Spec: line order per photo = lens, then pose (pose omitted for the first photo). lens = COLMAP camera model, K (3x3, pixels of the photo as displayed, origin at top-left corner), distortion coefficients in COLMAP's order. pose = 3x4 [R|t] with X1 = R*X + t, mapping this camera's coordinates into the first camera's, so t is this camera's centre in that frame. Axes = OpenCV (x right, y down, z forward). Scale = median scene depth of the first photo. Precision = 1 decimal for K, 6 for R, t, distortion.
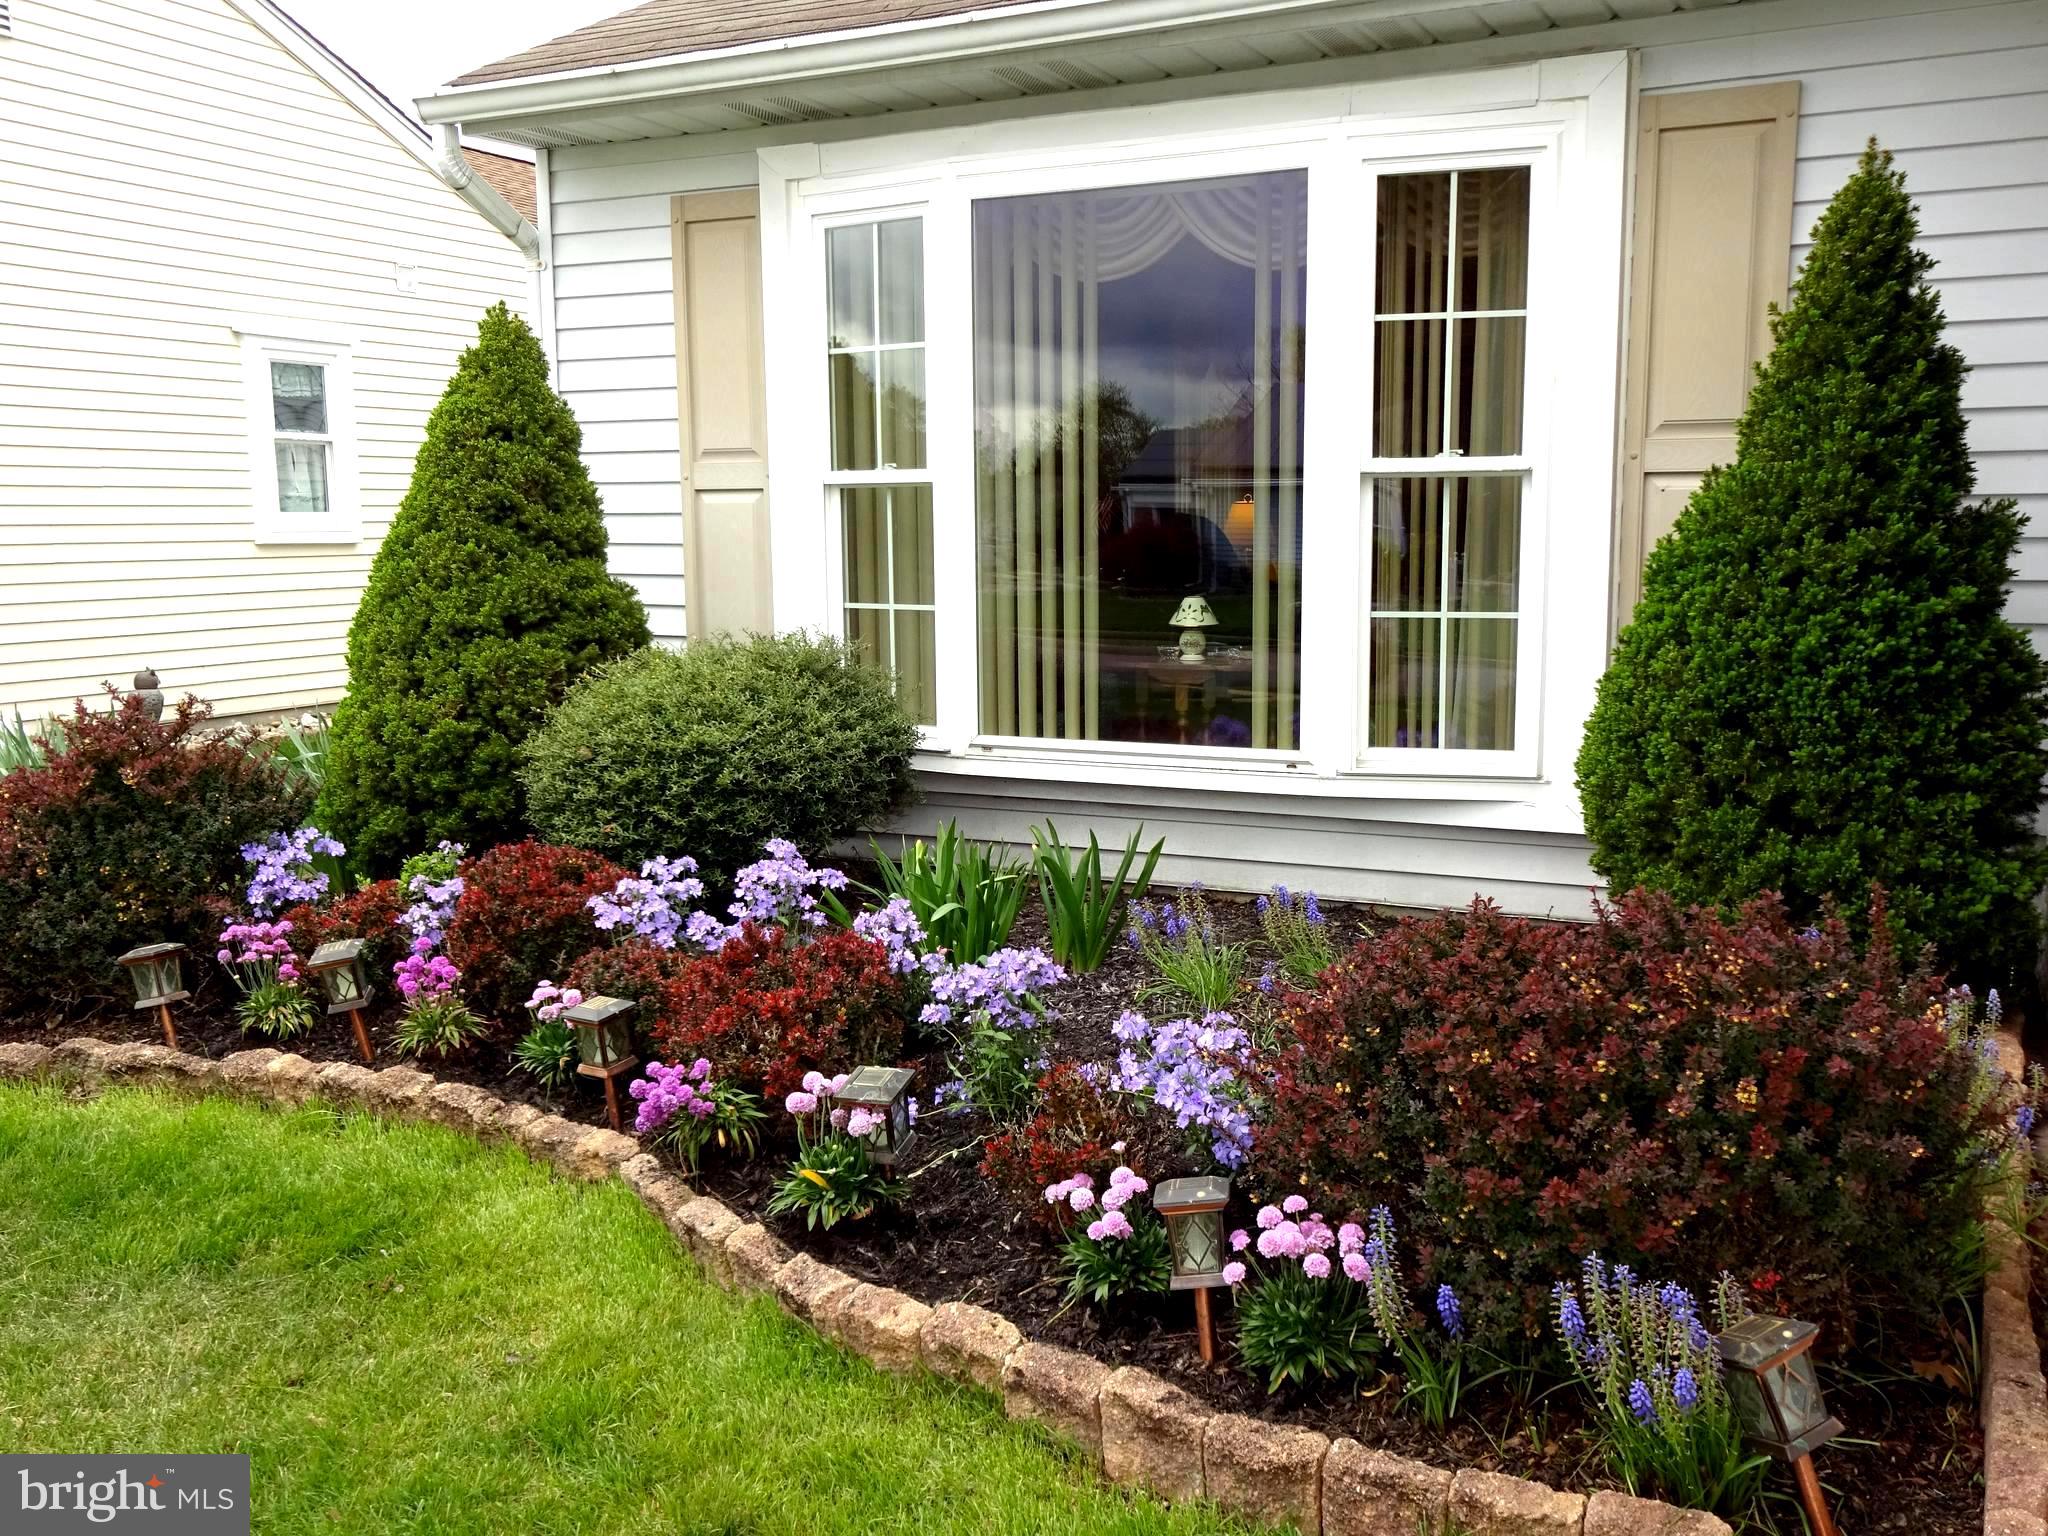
lens RADIAL K [[1880.8, 0, 1026.8], [0, 1880.8, 780.2], [0, 0, 1]] dist [0.025207, -0.009188]
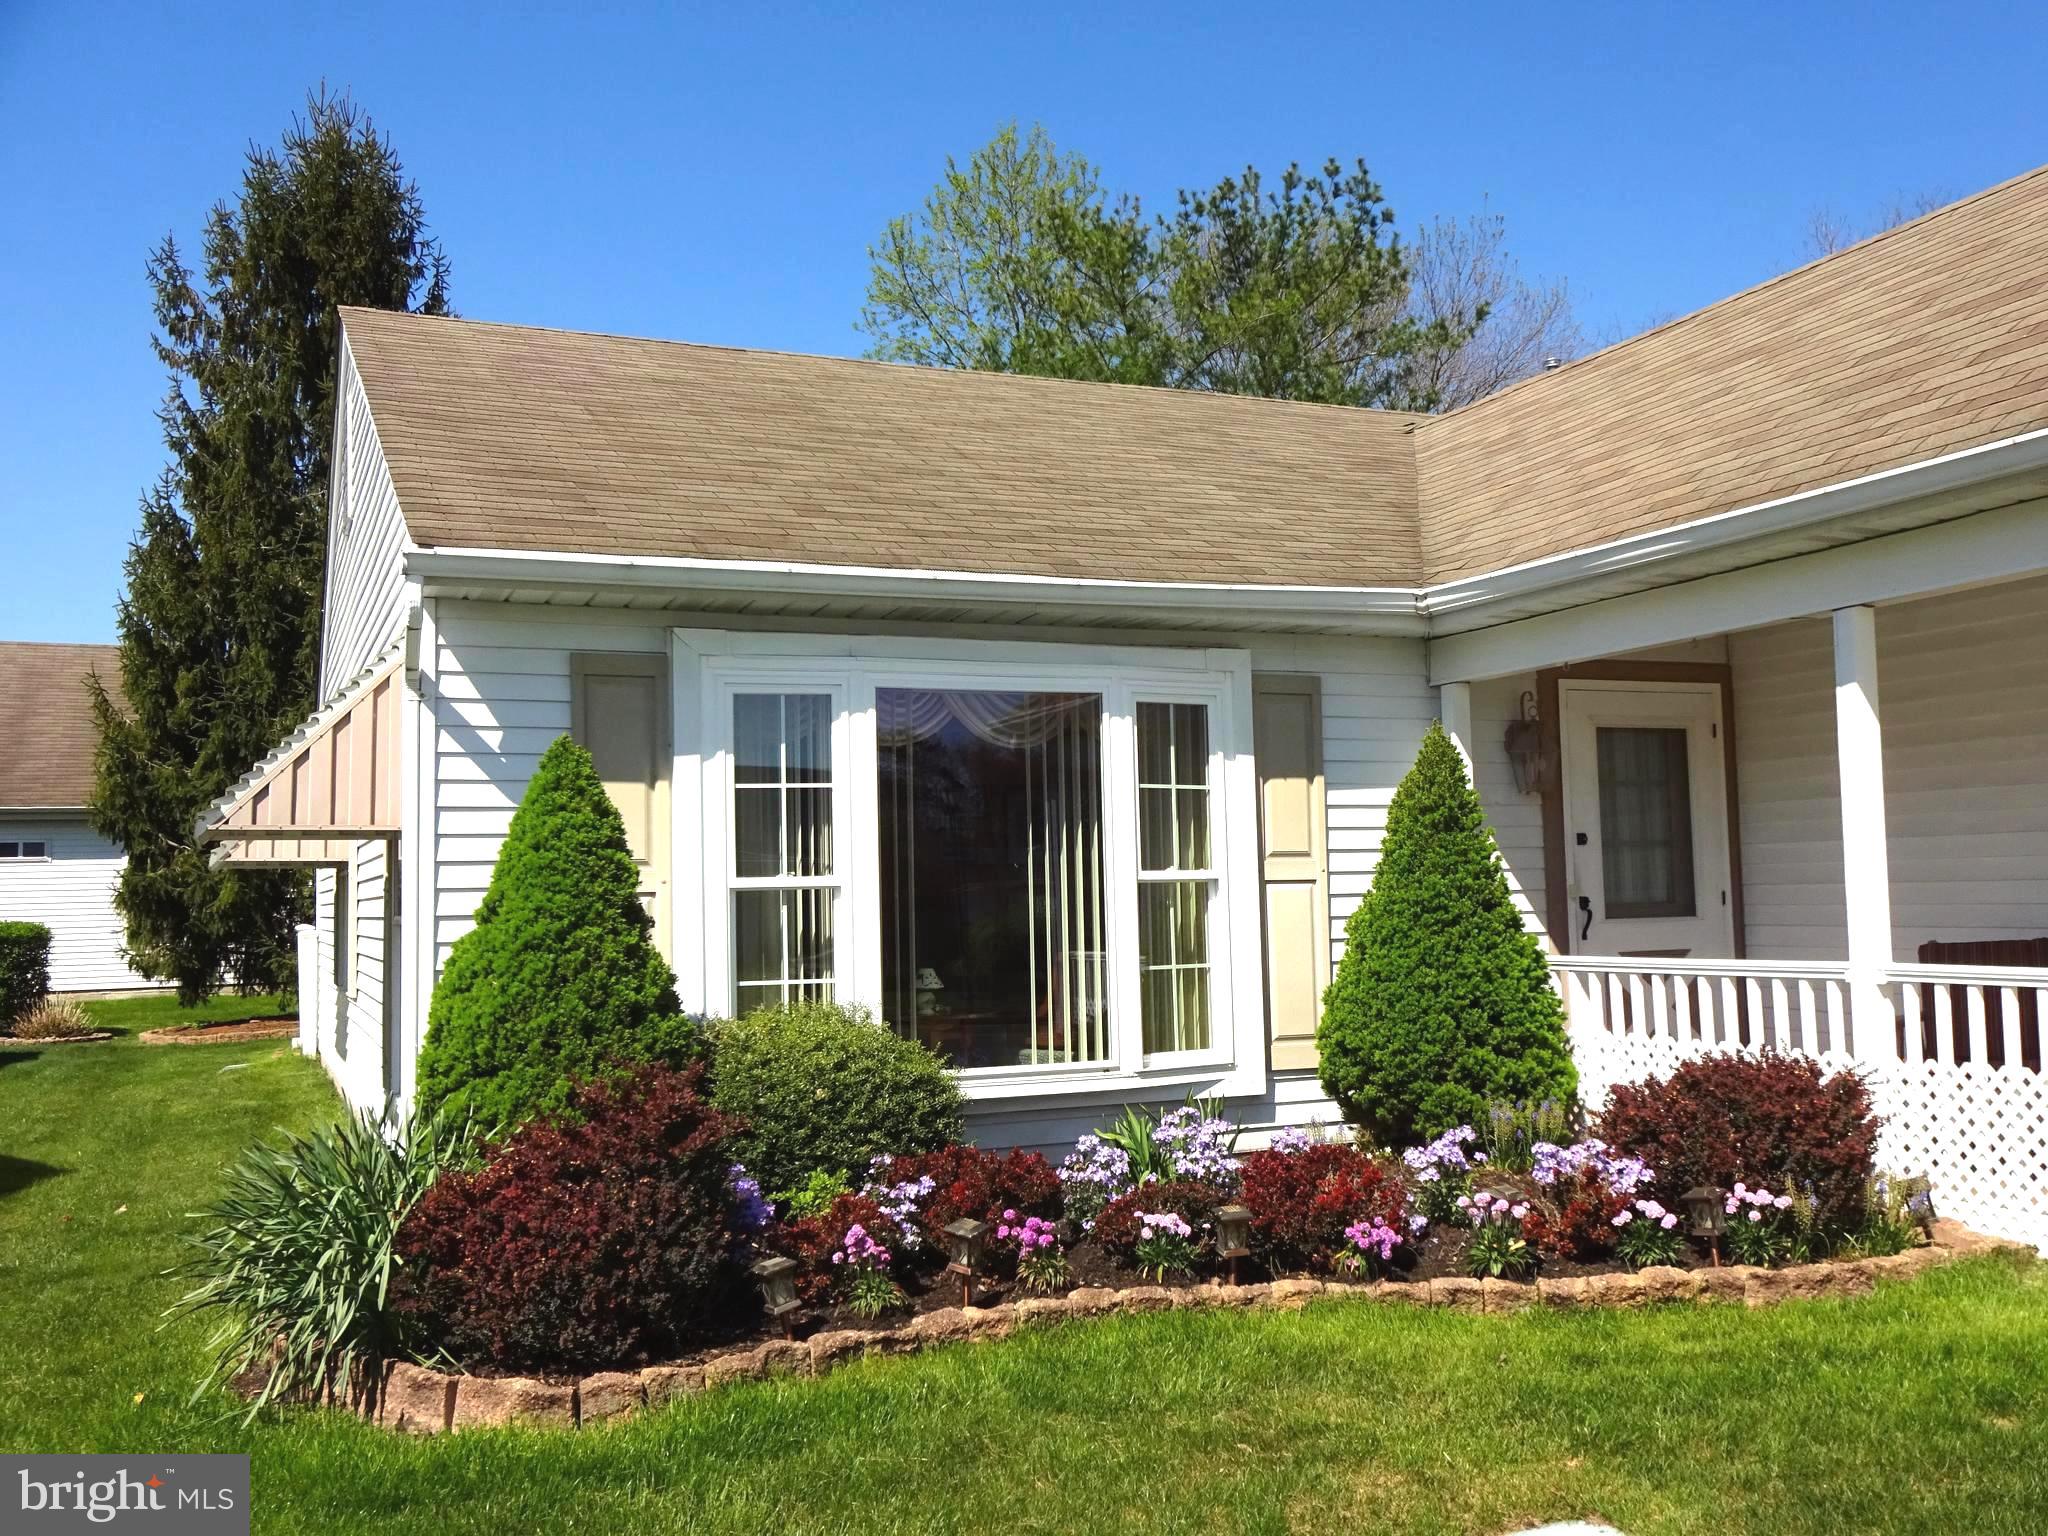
lens RADIAL K [[1880.8, 0, 1026.8], [0, 1880.8, 780.2], [0, 0, 1]] dist [0.025207, -0.009188]
pose [[0.648133, 0.047394, 0.760050, -1.074392], [0.127223, 0.977296, -0.169431, 0.011916], [-0.750824, 0.206510, 0.627389, 0.054300]]
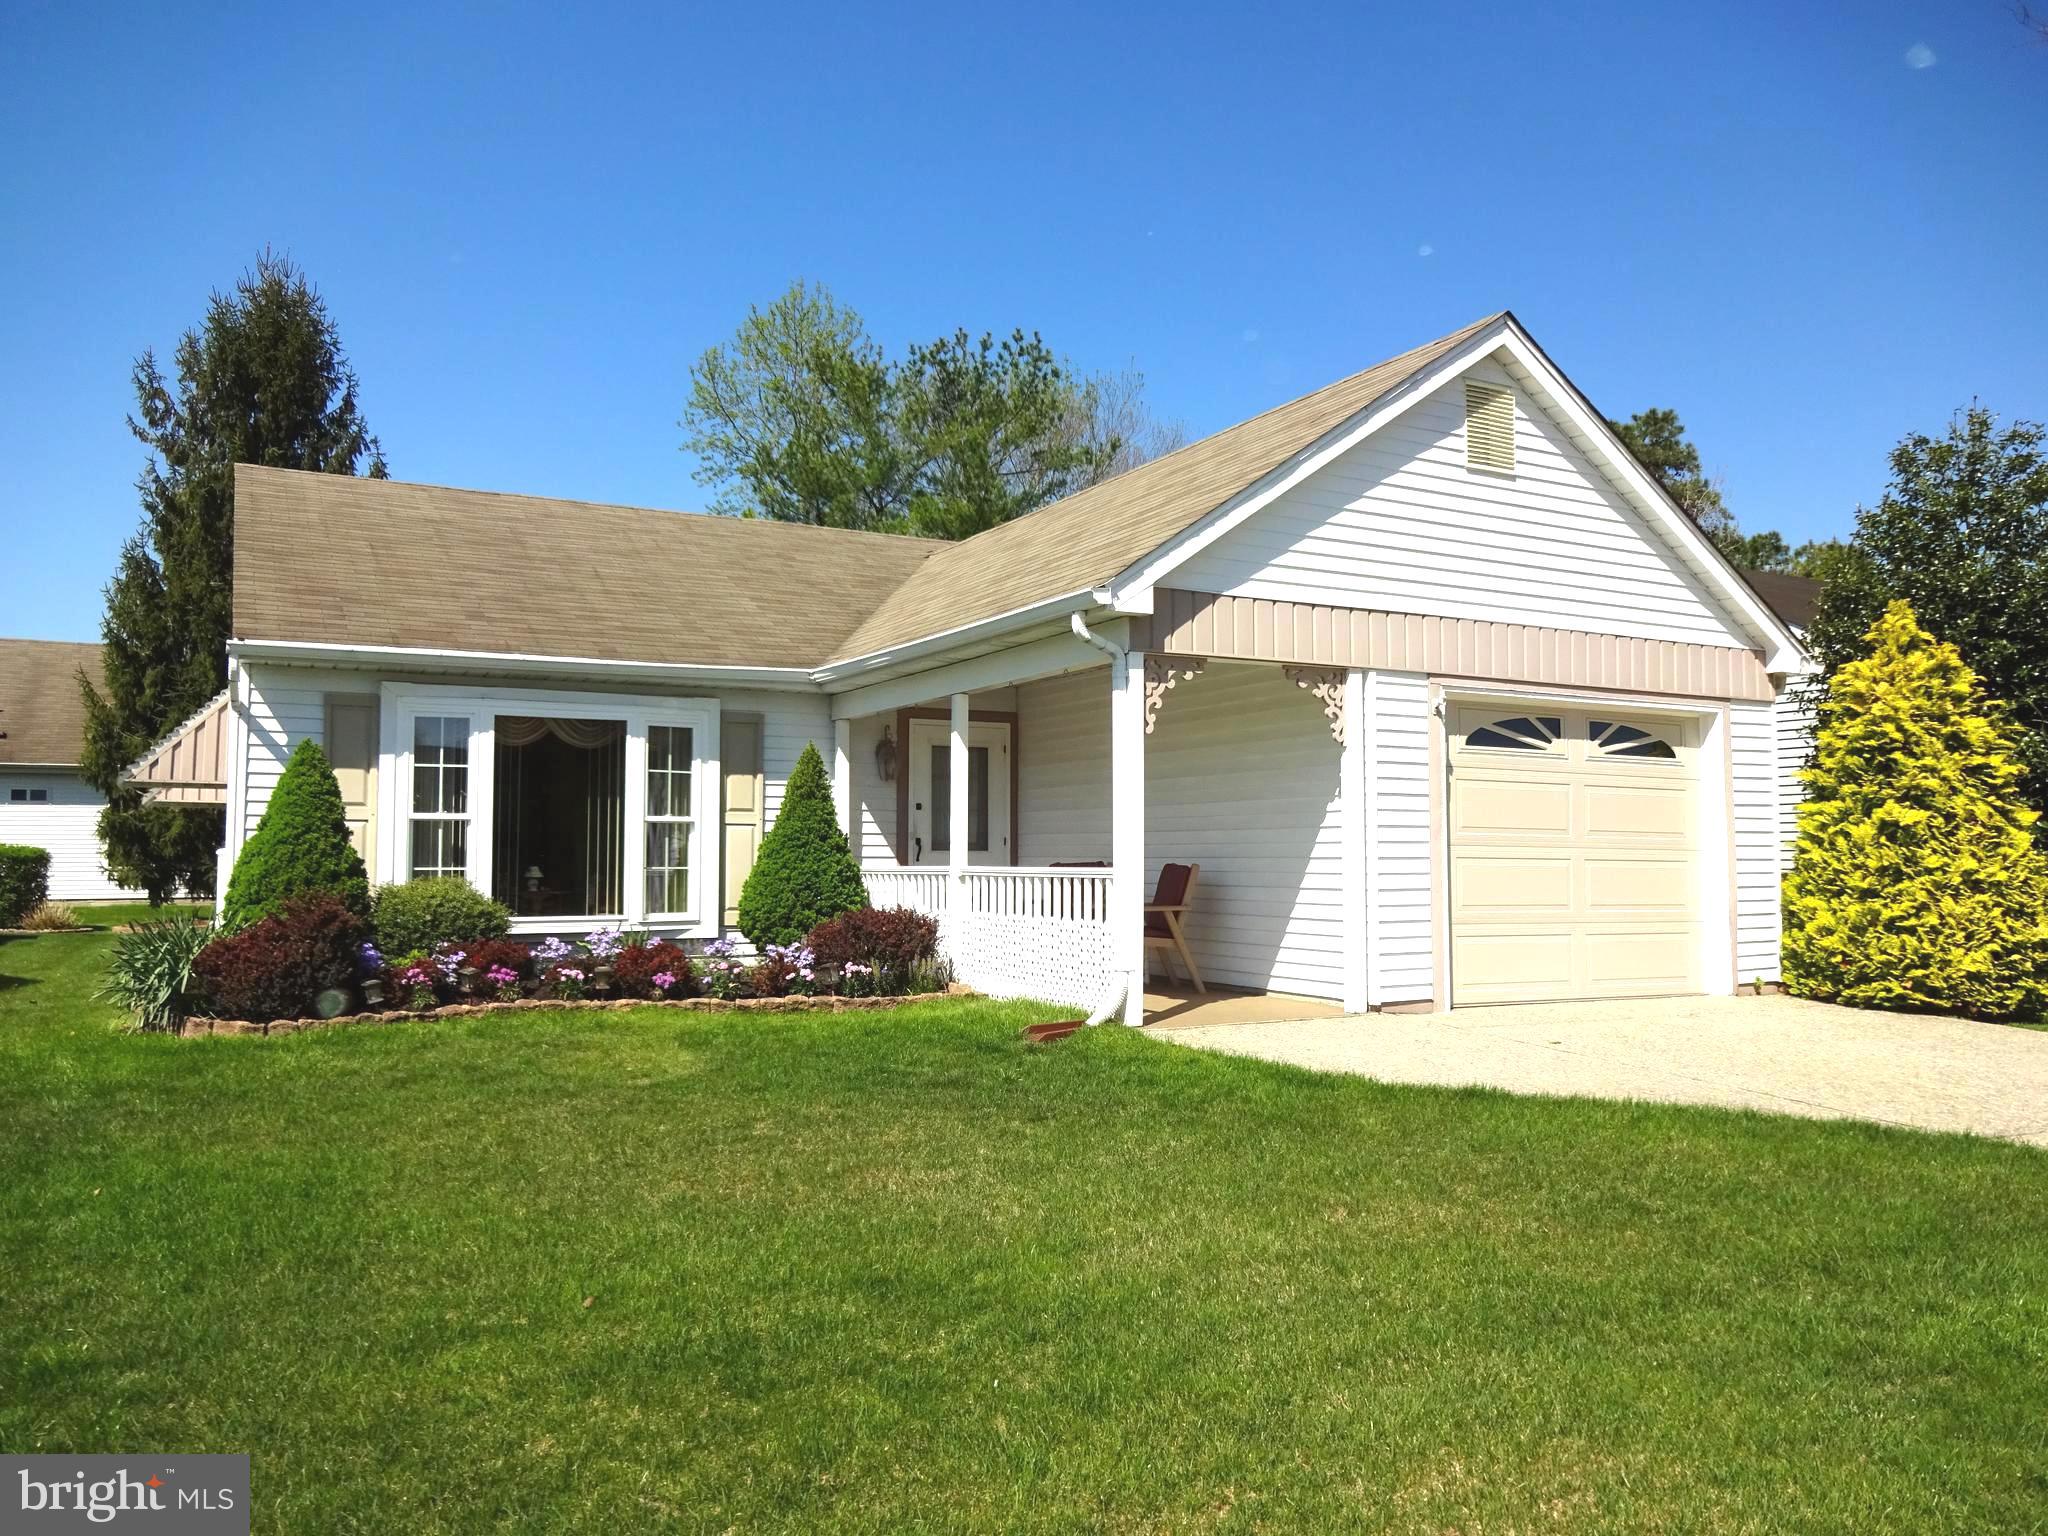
lens RADIAL K [[1527.4, 0, 1032.3], [0, 1527.4, 784.2], [0, 0, 1]] dist [-0.014768, 0.009139]
pose [[0.573058, 0.053288, 0.817781, -1.425087], [0.115498, 0.982672, -0.144967, 0.197892], [-0.811335, 0.177526, 0.556974, -0.841855]]
